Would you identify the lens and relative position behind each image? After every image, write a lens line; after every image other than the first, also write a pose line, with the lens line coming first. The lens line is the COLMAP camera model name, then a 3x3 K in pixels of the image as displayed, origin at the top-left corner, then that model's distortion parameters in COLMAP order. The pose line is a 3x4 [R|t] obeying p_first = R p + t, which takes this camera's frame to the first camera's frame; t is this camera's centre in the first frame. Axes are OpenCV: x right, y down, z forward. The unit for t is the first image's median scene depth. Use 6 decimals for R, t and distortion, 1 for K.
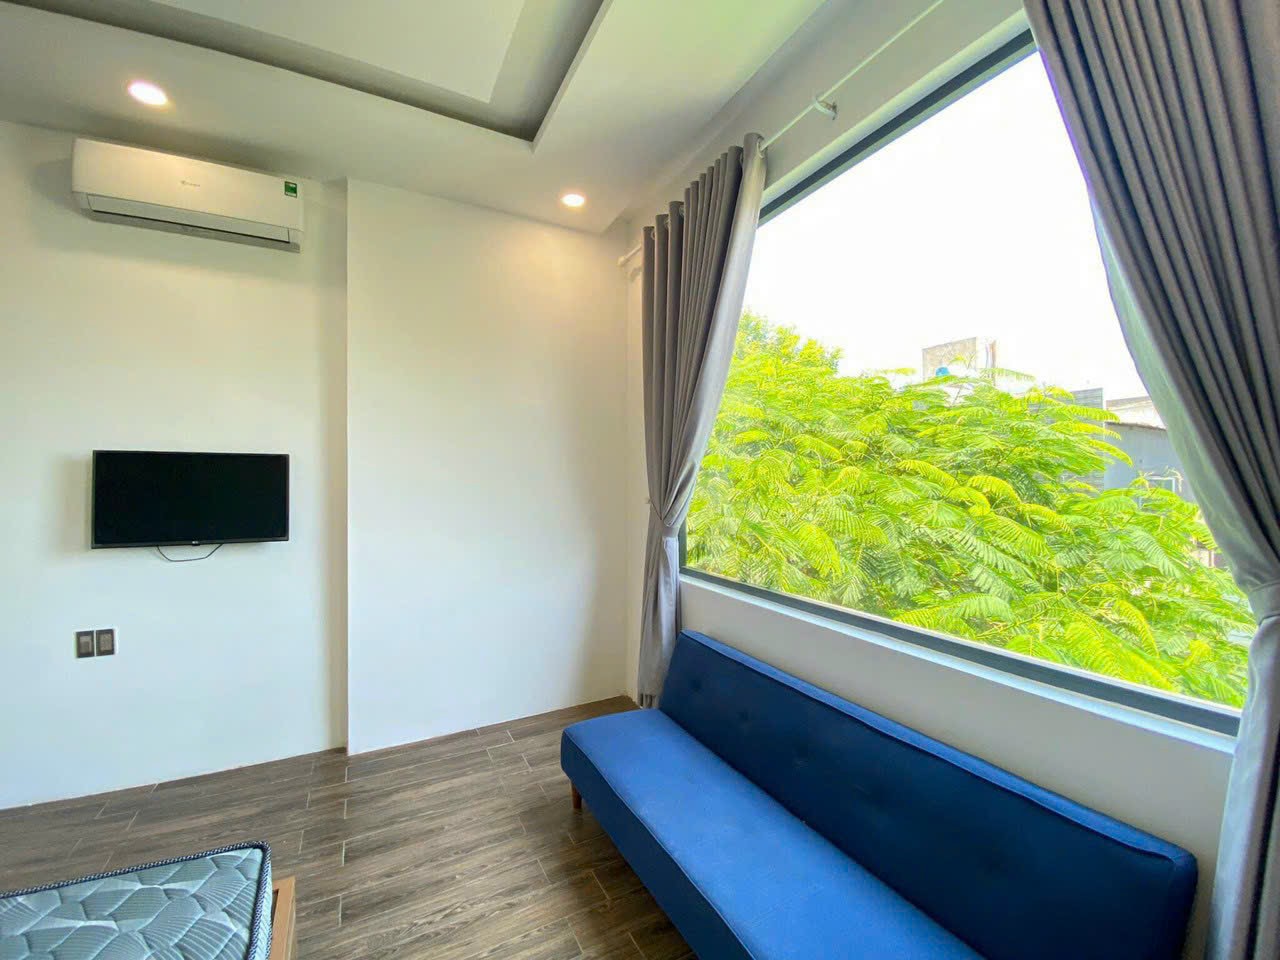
lens RADIAL K [[538.6, 0, 633.5], [0, 538.6, 478.4], [0, 0, 1]] dist [0.028208, -0.021333]
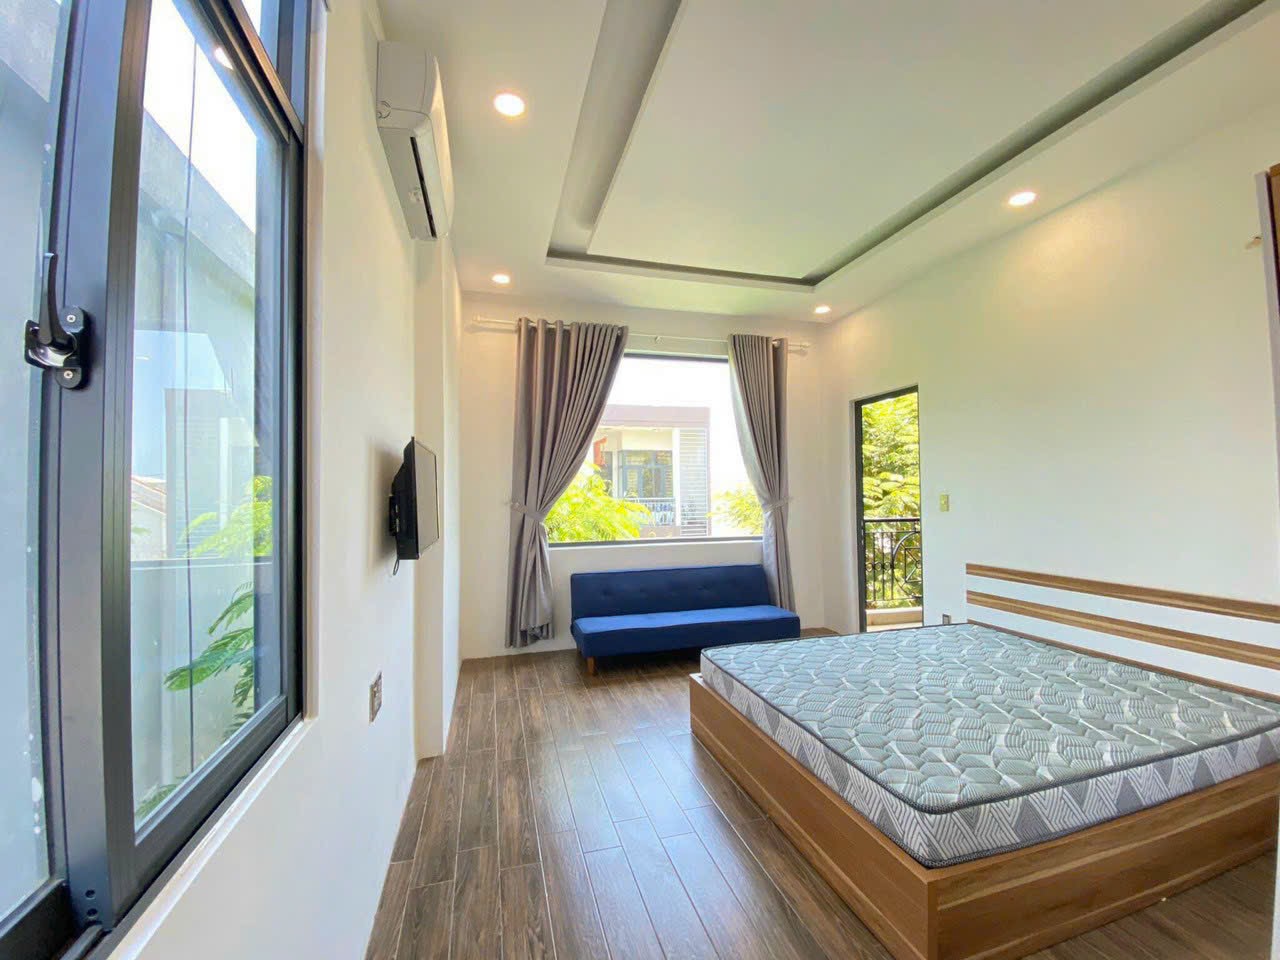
lens RADIAL K [[538.6, 0, 633.5], [0, 538.6, 478.4], [0, 0, 1]] dist [0.028208, -0.021333]
pose [[0.174114, 0.036694, 0.984042, -1.719644], [0.014910, 0.999093, -0.039894, 0.062847], [-0.984613, 0.021618, 0.173409, 0.559802]]
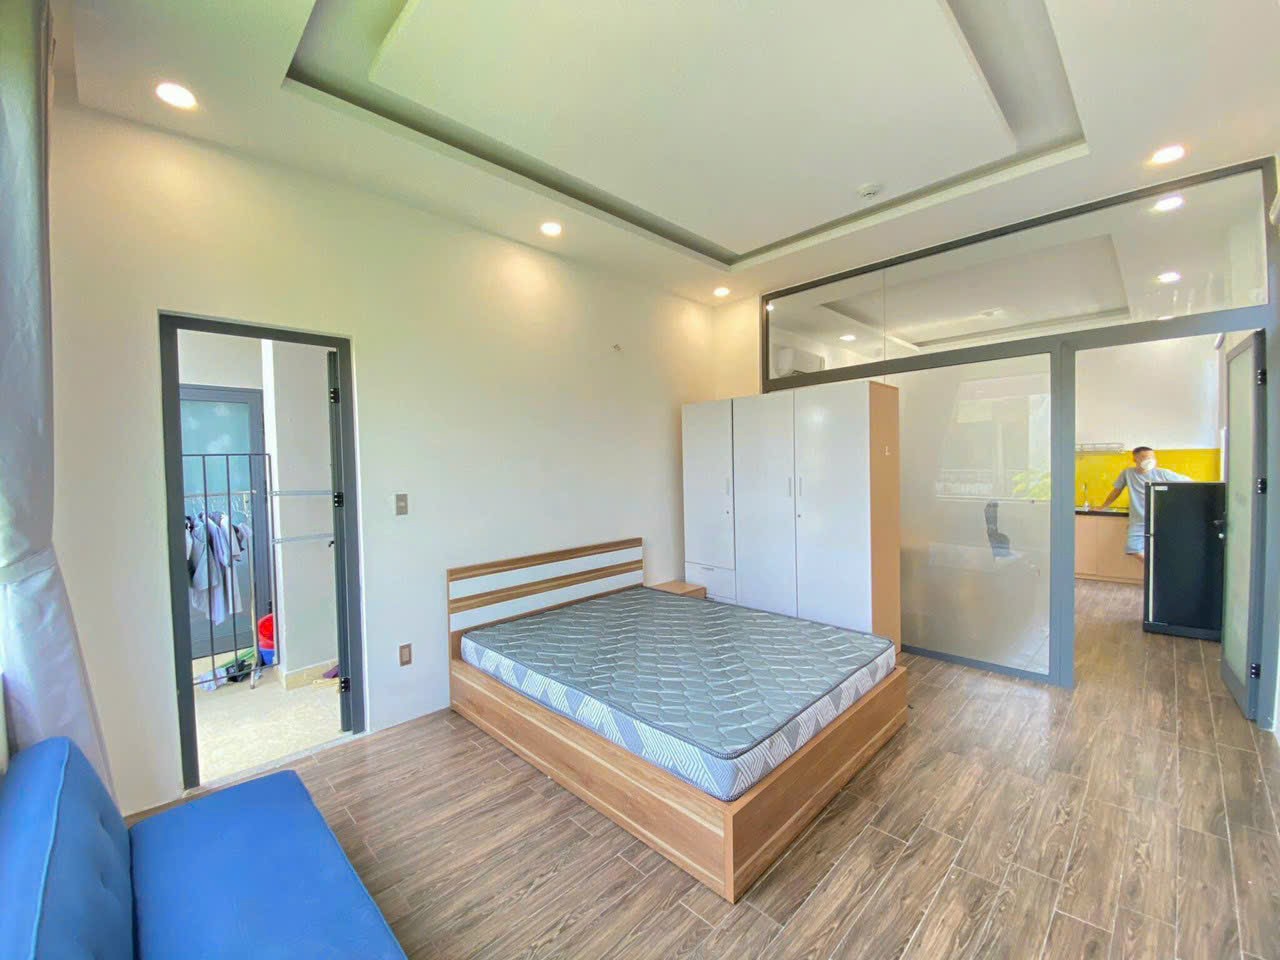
lens RADIAL K [[538.6, 0, 633.5], [0, 538.6, 478.4], [0, 0, 1]] dist [0.028208, -0.021333]
pose [[-0.967703, 0.023955, -0.250953, -0.103011], [0.018313, 0.999525, 0.024795, -0.000285], [0.251427, 0.019399, -0.967682, 1.344605]]
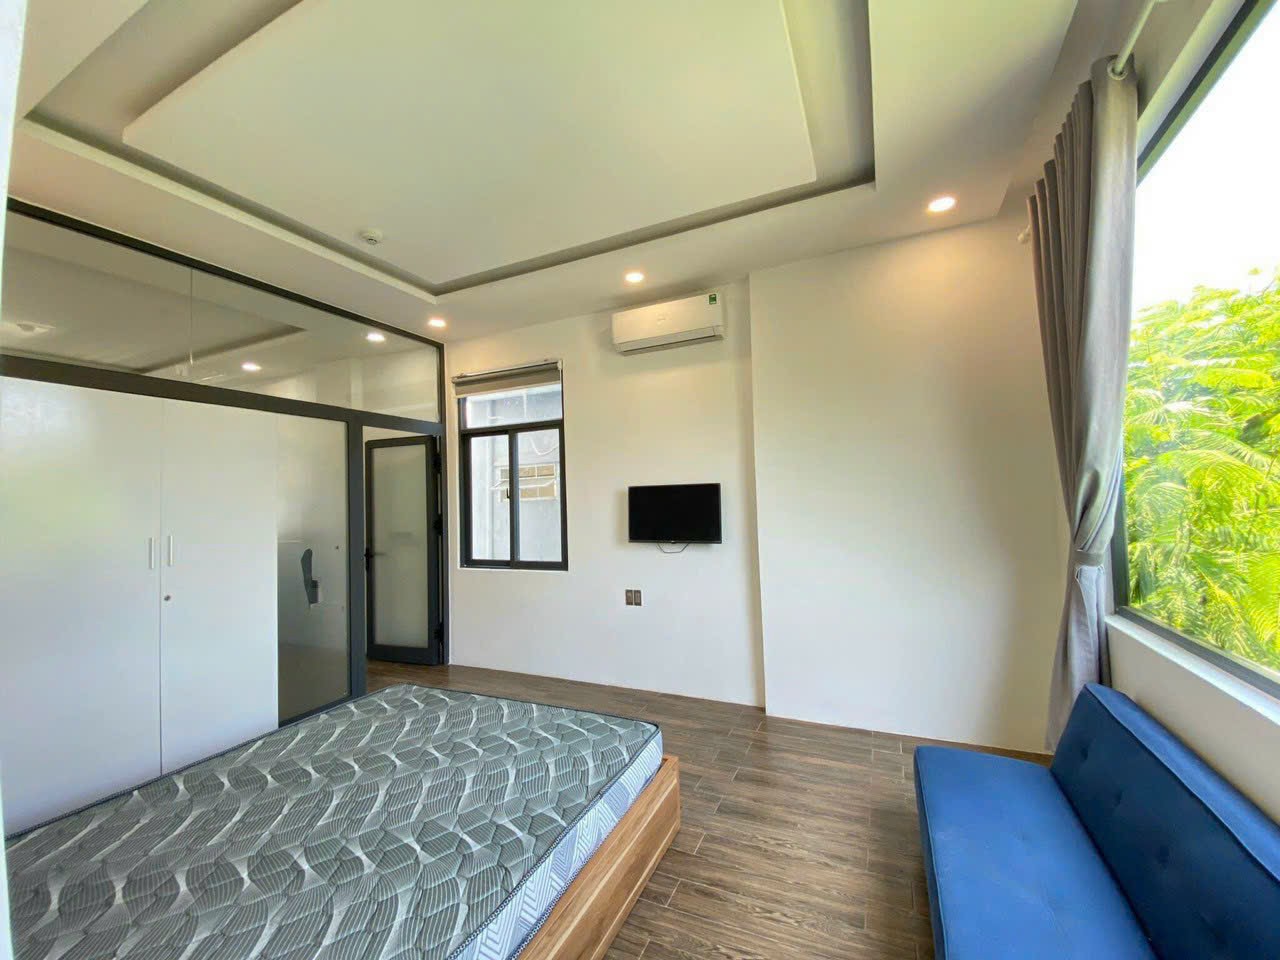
lens RADIAL K [[538.6, 0, 633.5], [0, 538.6, 478.4], [0, 0, 1]] dist [0.028208, -0.021333]
pose [[0.602946, -0.045427, -0.796488, 0.378010], [0.021503, 0.998940, -0.040696, -0.003391], [0.797492, 0.007410, 0.603284, -0.031306]]
